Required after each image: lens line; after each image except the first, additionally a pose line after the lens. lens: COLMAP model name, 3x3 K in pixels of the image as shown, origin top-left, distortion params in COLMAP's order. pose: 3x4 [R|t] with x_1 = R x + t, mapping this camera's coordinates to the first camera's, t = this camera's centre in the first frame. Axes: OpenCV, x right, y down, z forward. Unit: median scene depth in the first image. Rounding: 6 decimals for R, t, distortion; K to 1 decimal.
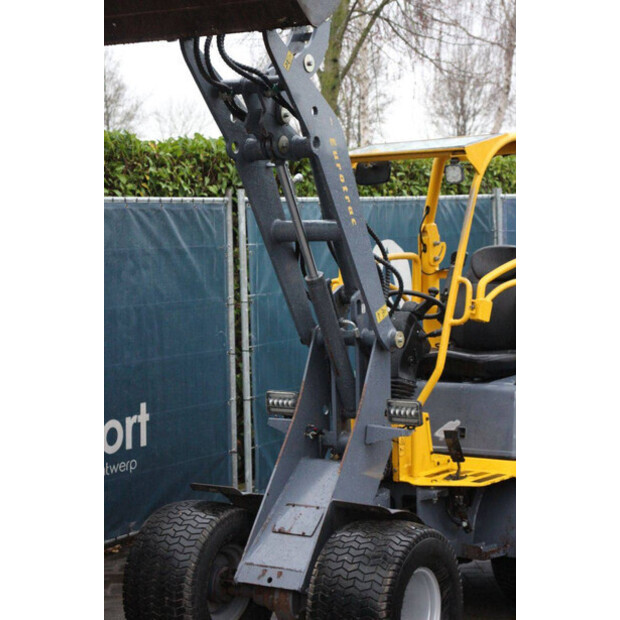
lens RADIAL K [[1566.5, 0, 311.3], [0, 1566.5, 311.5], [0, 0, 1]] dist [0.384457, 0.000000]
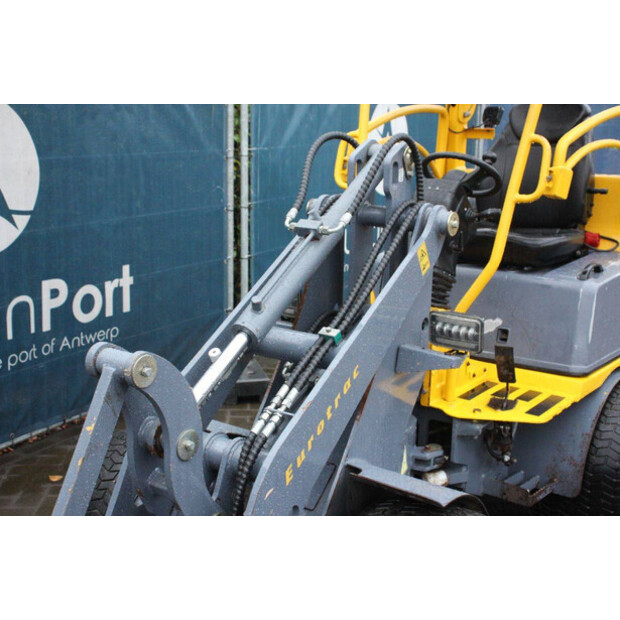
lens RADIAL K [[890.4, 0, 304.8], [0, 890.4, 315.0], [0, 0, 1]] dist [0.052560, 0.000000]
pose [[0.999125, 0.040560, 0.010230, -0.008721], [-0.041715, 0.984267, 0.171695, -0.005834], [-0.003105, -0.171971, 0.985097, 0.495243]]
